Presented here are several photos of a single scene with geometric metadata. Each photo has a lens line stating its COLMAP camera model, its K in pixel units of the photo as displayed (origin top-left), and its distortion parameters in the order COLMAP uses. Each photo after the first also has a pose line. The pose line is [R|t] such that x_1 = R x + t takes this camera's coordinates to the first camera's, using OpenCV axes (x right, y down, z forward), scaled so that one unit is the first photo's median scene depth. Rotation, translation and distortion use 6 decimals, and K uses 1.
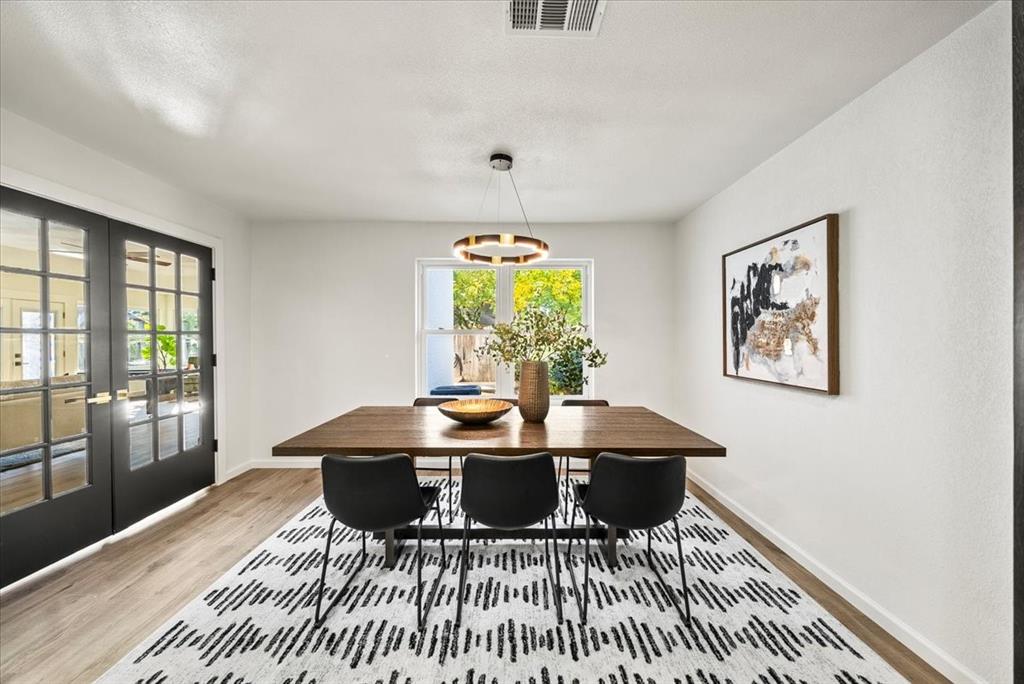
lens RADIAL K [[363.8, 0, 509.3], [0, 363.8, 339.0], [0, 0, 1]] dist [-0.000494, -0.000042]
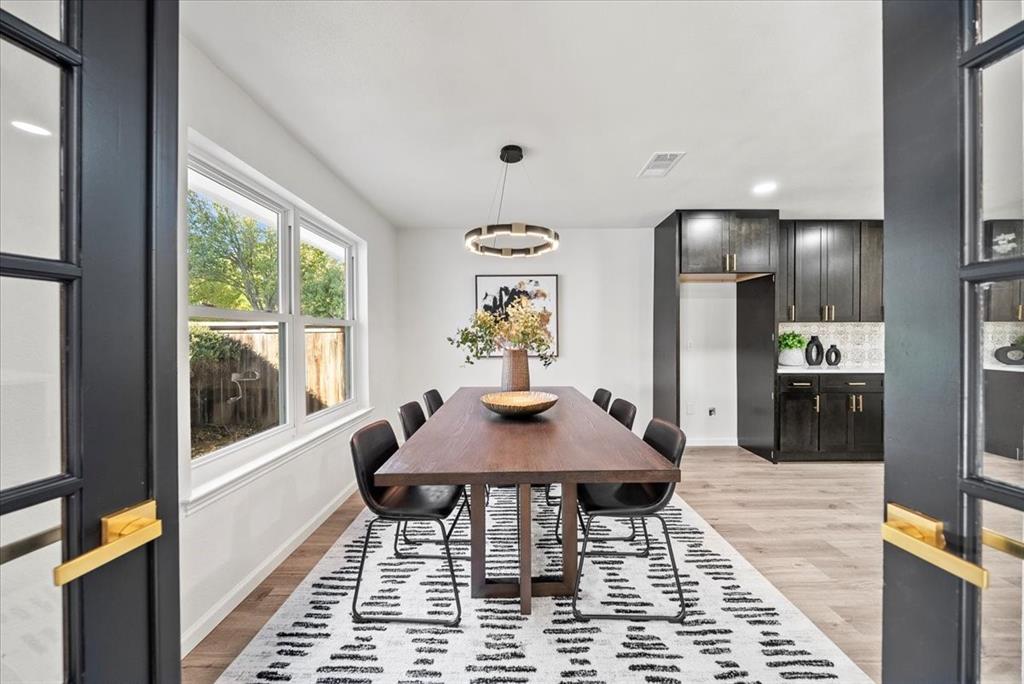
lens RADIAL K [[363.8, 0, 509.3], [0, 363.8, 339.0], [0, 0, 1]] dist [-0.000494, -0.000042]
pose [[0.004006, -0.013025, 0.999907, -1.264071], [0.009359, 0.999872, 0.012987, 0.013986], [-0.999948, 0.009306, 0.004128, 1.225503]]
